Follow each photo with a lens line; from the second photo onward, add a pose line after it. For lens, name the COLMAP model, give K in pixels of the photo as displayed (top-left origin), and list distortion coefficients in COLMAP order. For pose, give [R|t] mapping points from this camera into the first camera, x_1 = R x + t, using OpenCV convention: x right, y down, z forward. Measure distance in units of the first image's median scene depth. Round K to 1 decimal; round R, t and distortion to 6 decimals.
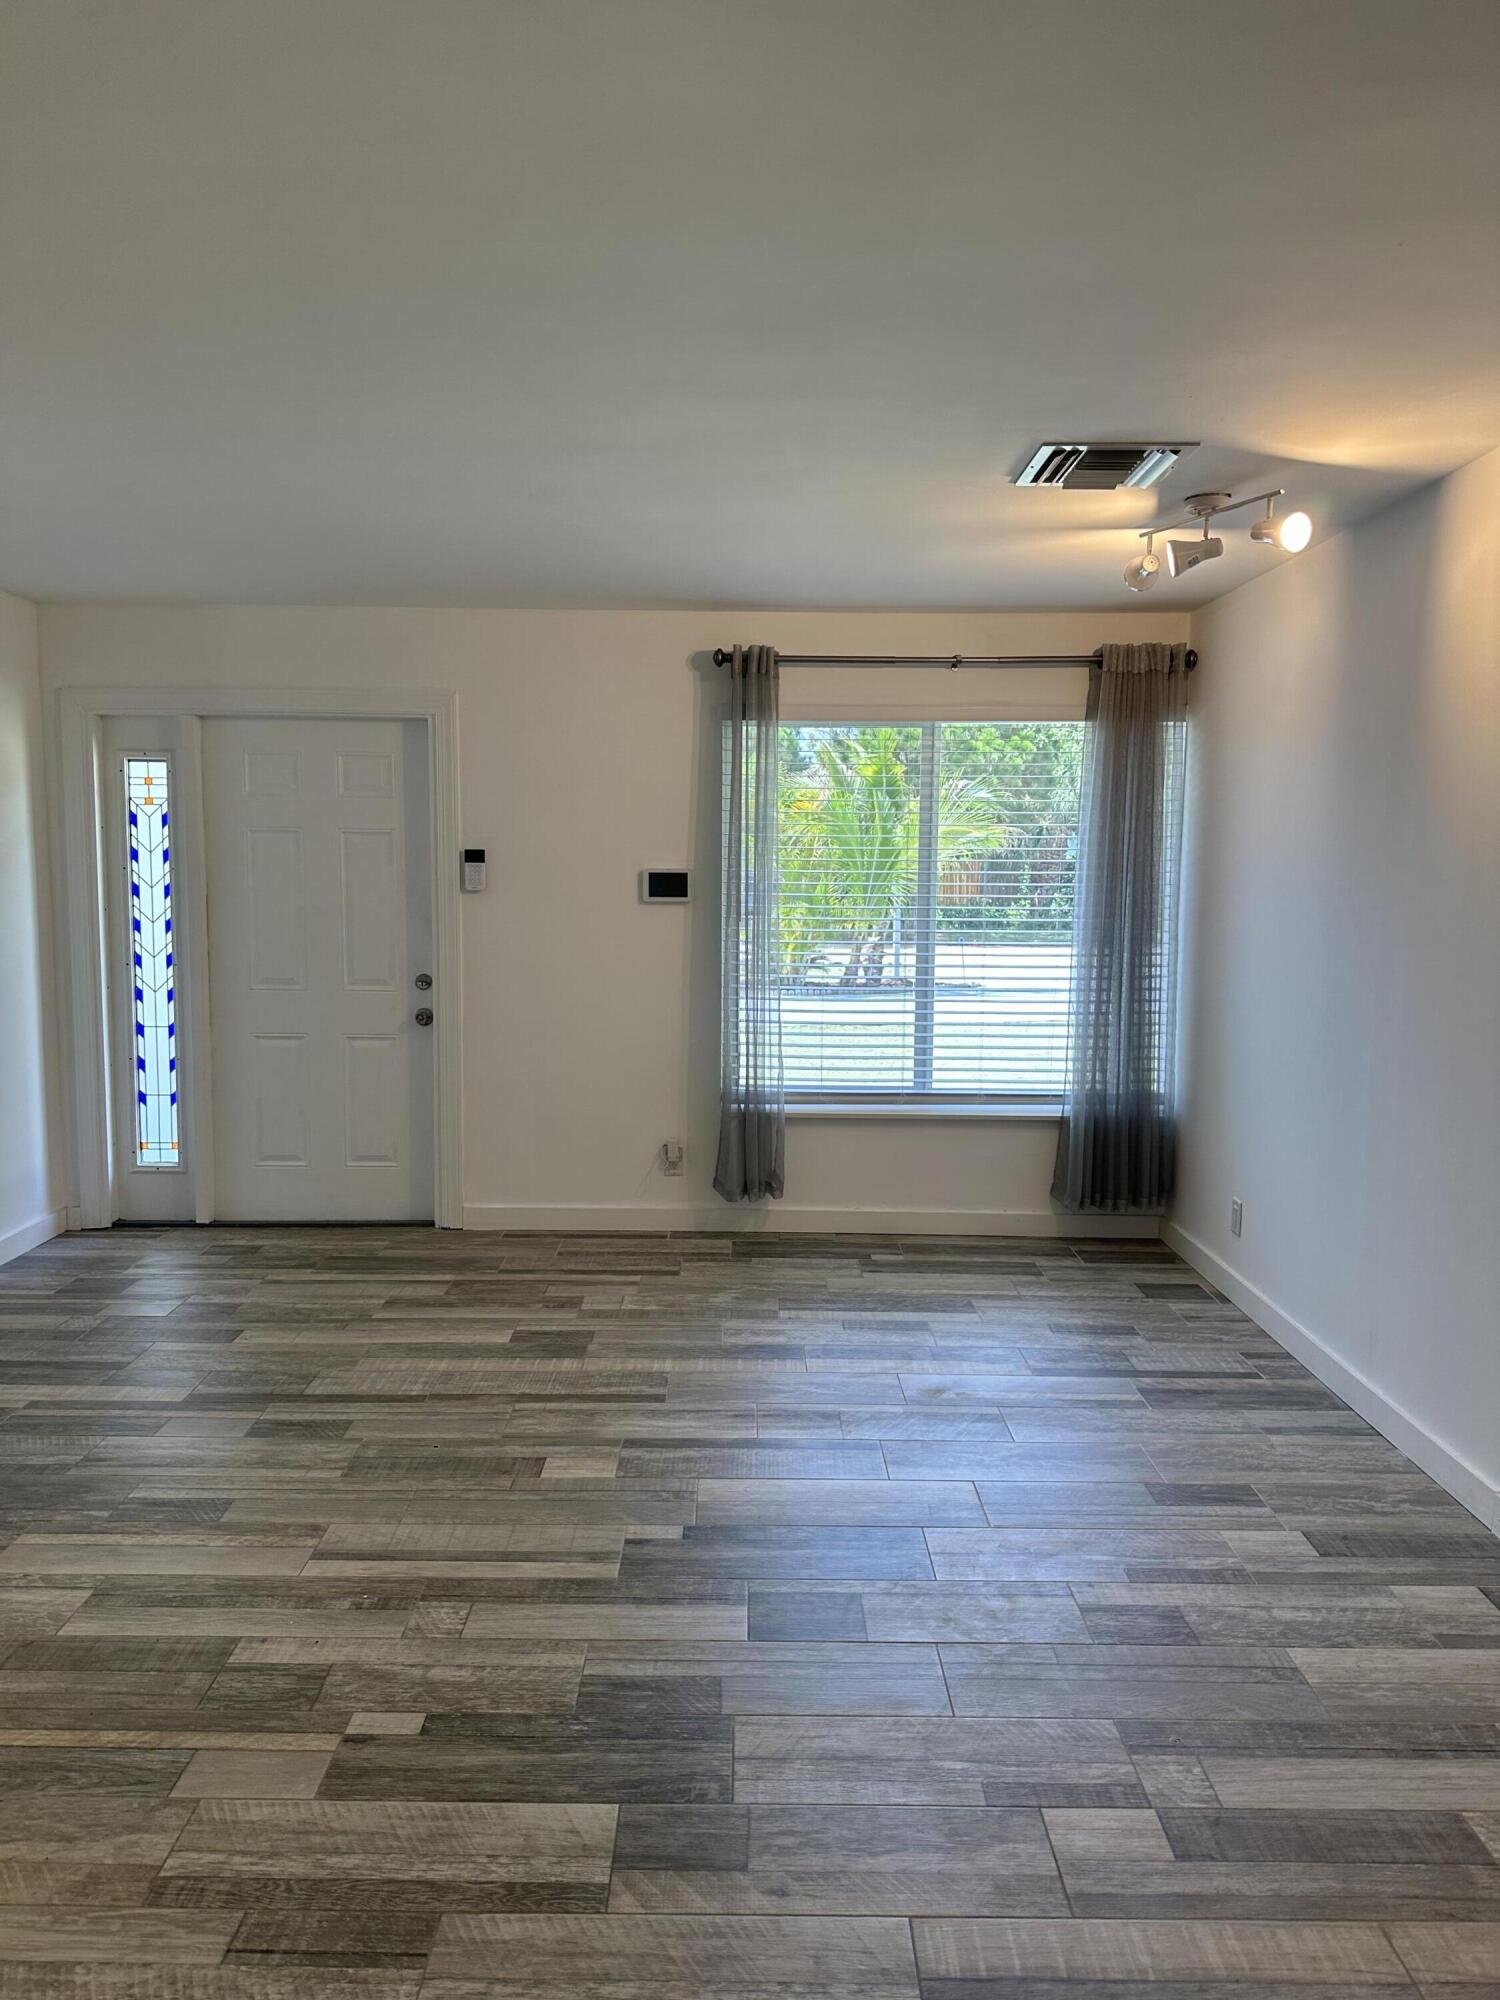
lens RADIAL K [[1413.7, 0, 750.0], [0, 1413.7, 1000.0], [0, 0, 1]] dist [0.008102, -0.005240]
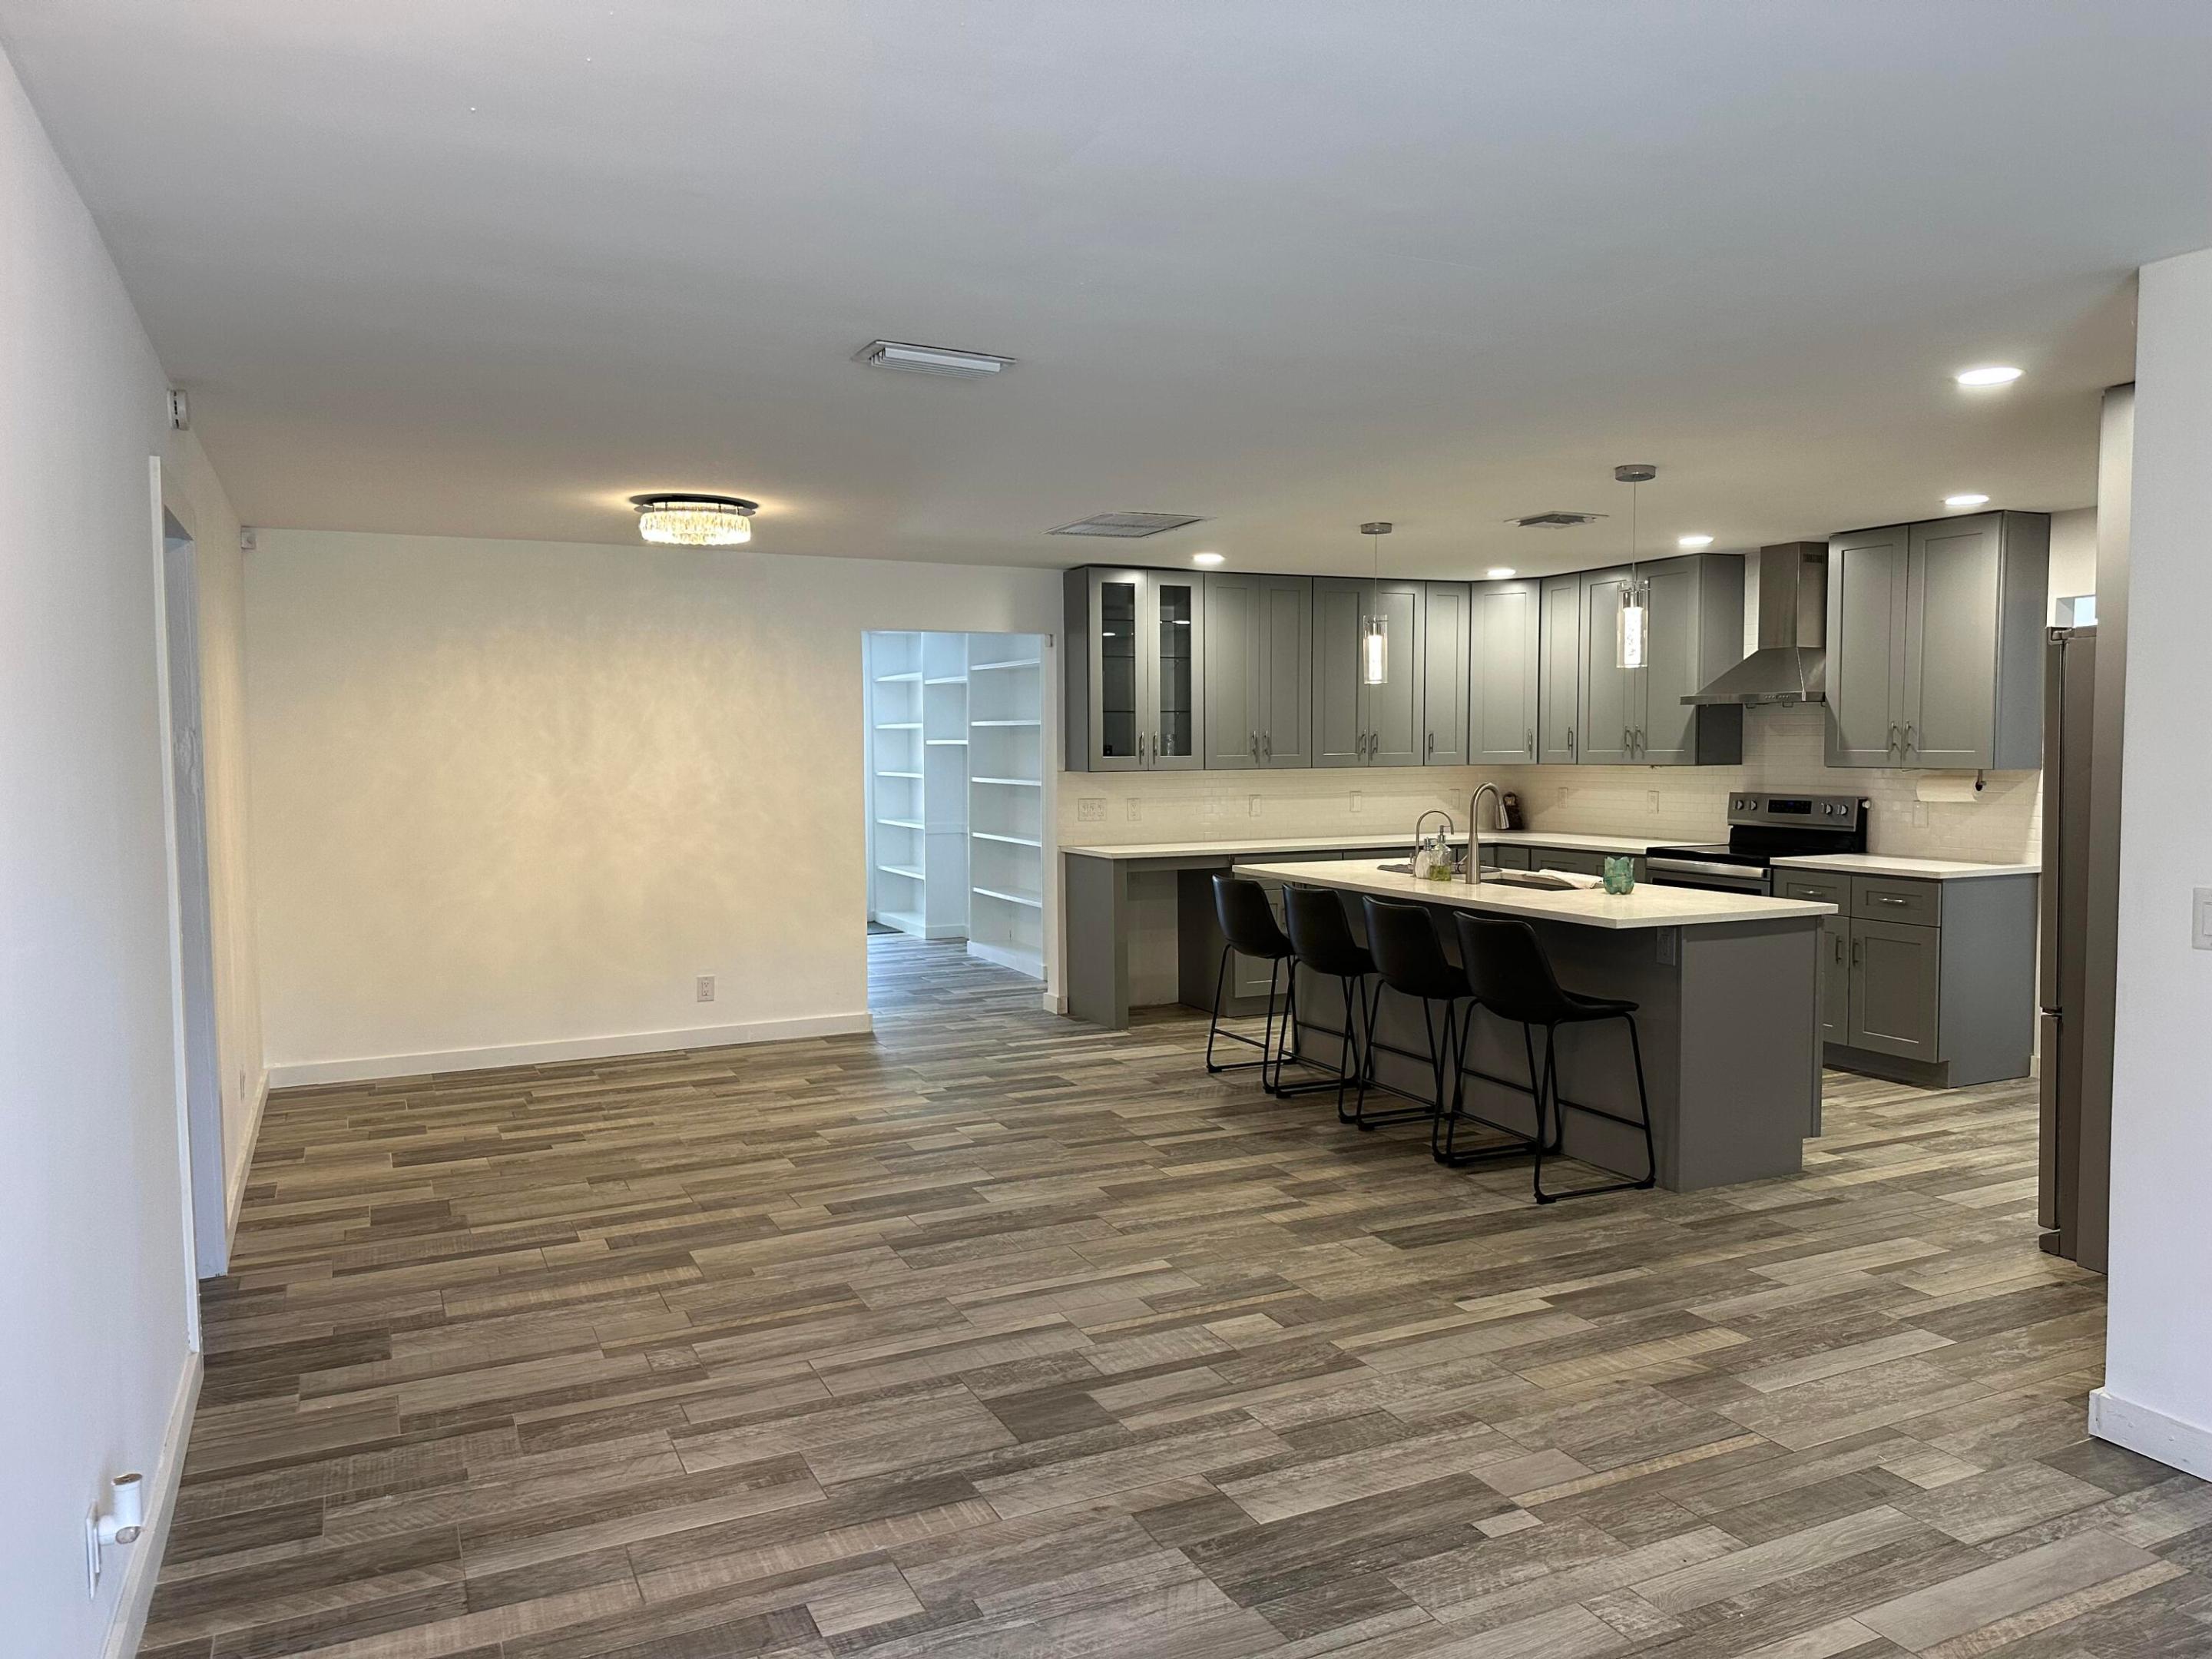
lens RADIAL K [[1538.1, 0, 1106.0], [0, 1538.1, 829.5], [0, 0, 1]] dist [0.110308, -0.161296]
pose [[-0.901874, 0.023501, -0.431359, 0.364615], [-0.043276, 0.988581, 0.144340, -0.125282], [0.429826, 0.148844, -0.890559, 1.272076]]
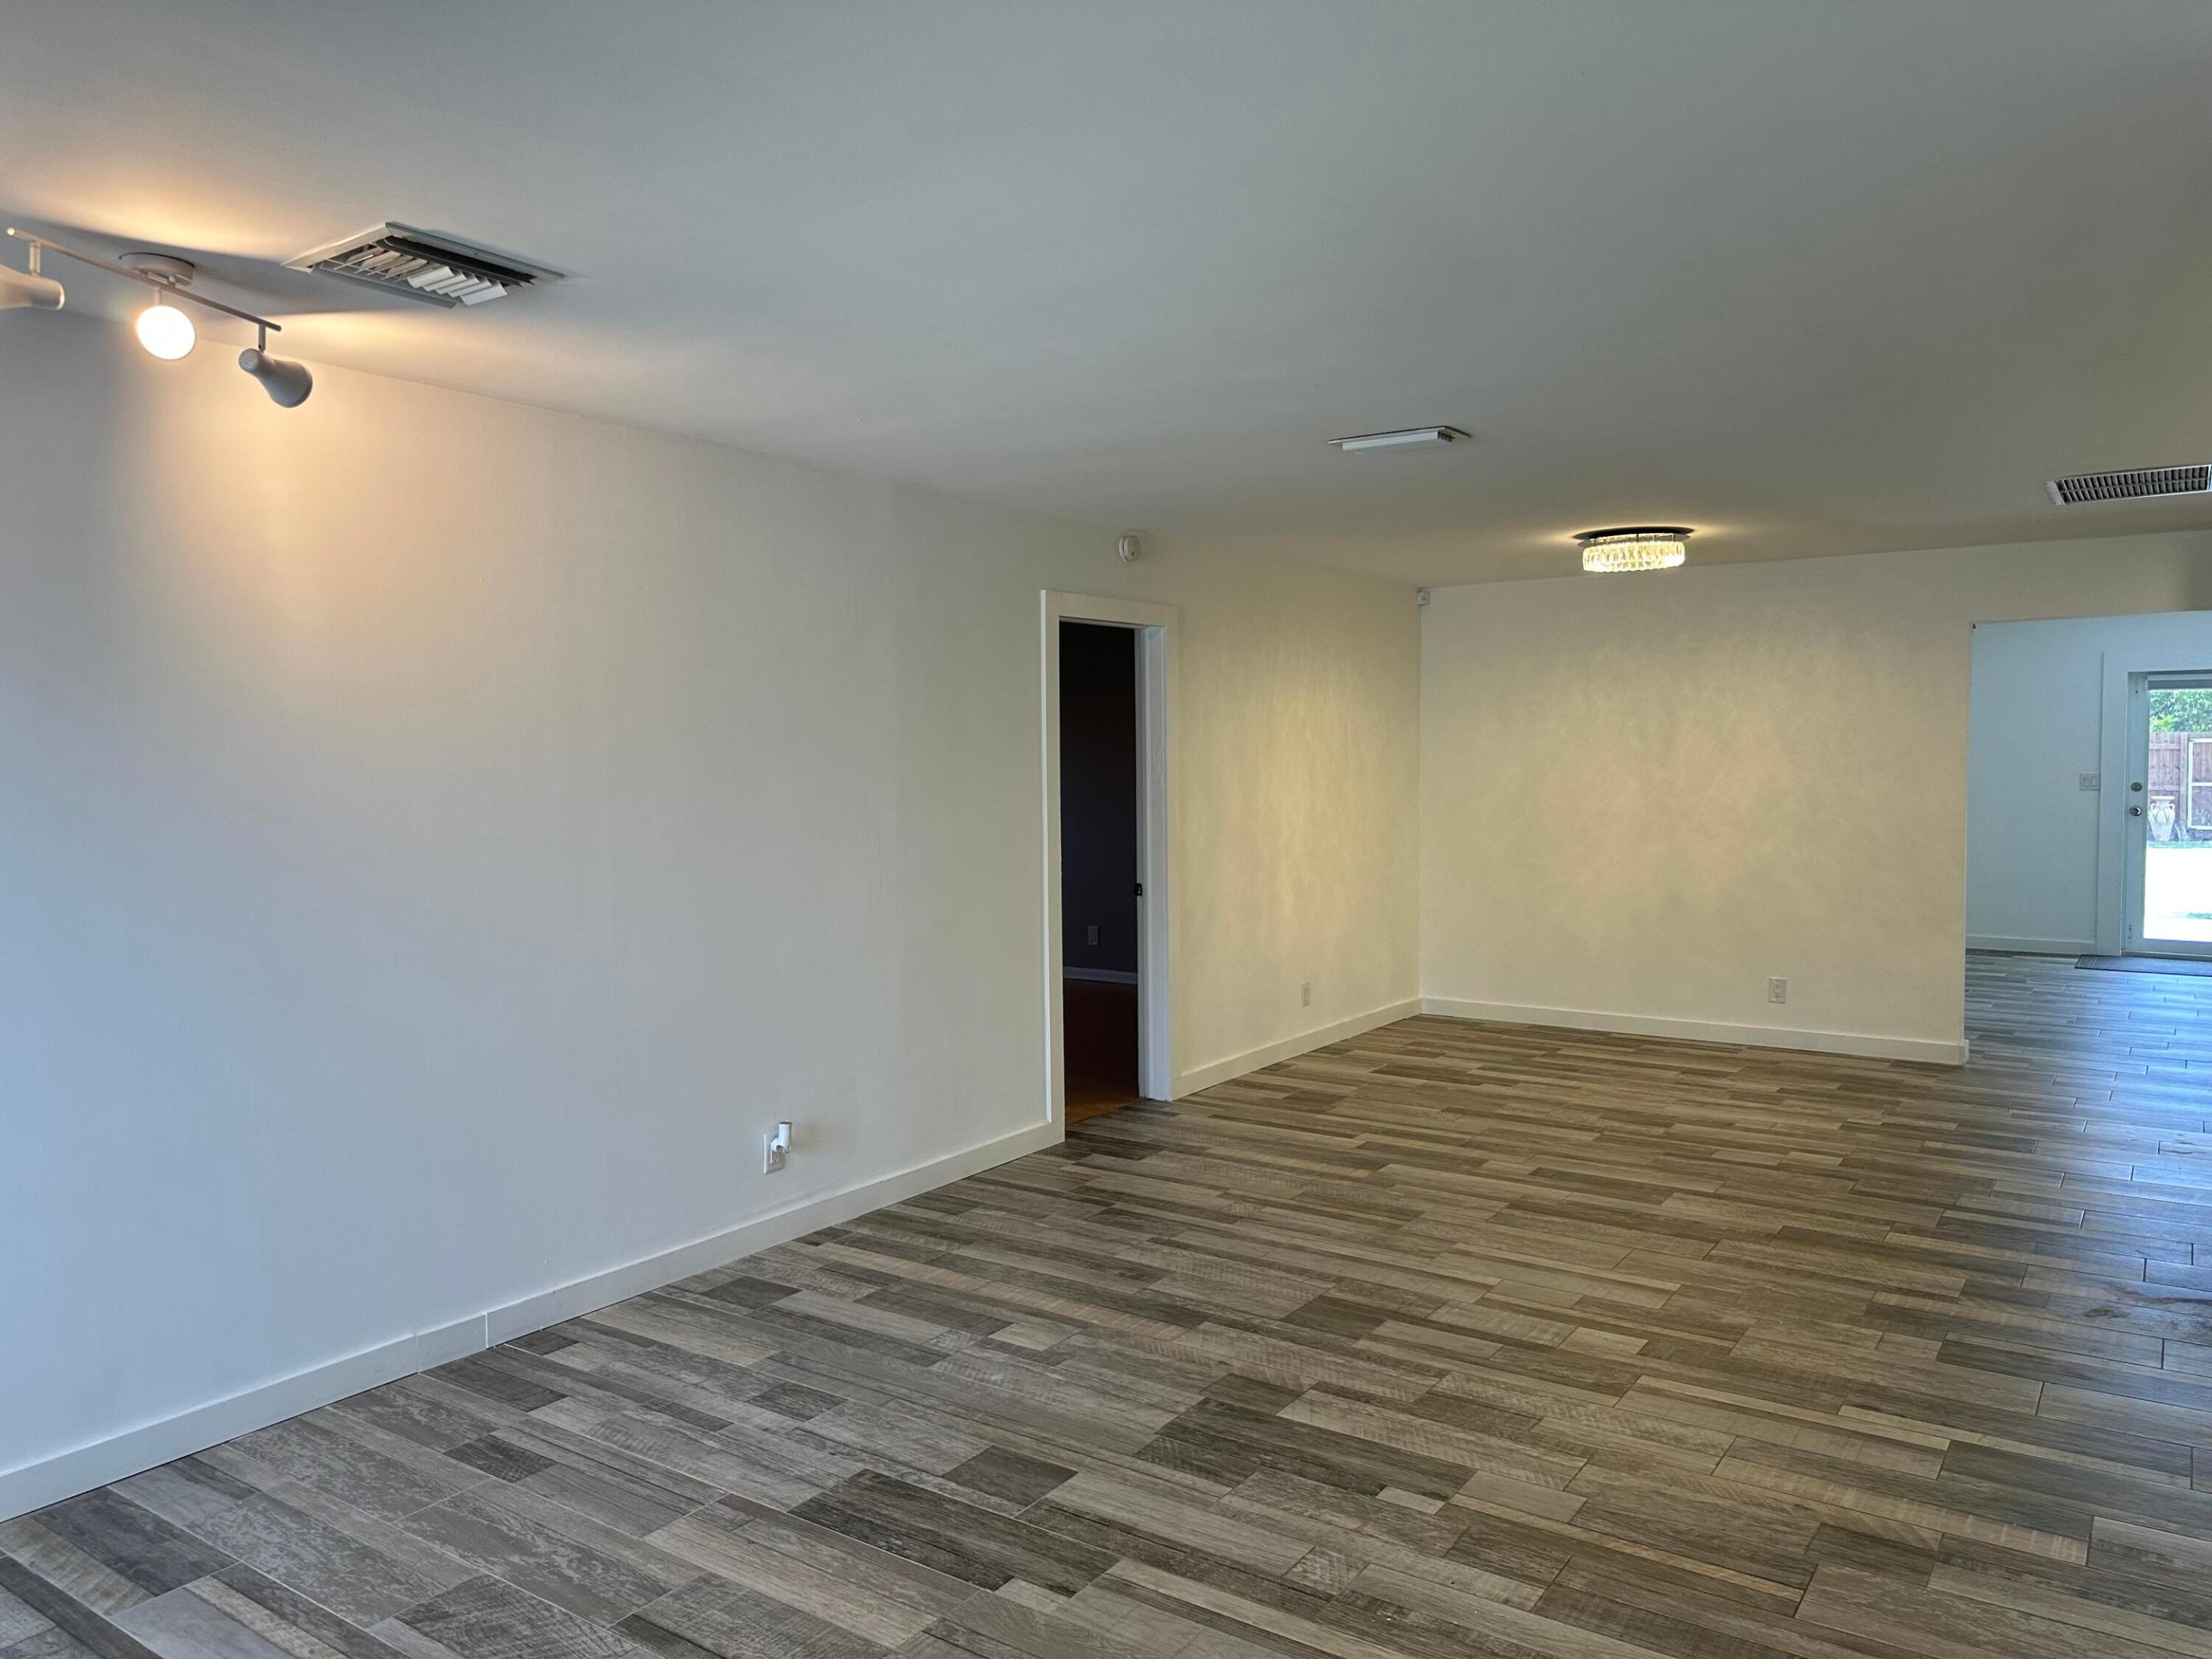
lens RADIAL K [[1550.5, 0, 1126.2], [0, 1550.5, 774.6], [0, 0, 1]] dist [0.116470, -0.183677]
pose [[-0.825186, -0.010175, 0.564769, -0.537943], [0.057728, 0.993083, 0.102239, -0.154528], [-0.561903, 0.116969, -0.818891, 1.444988]]
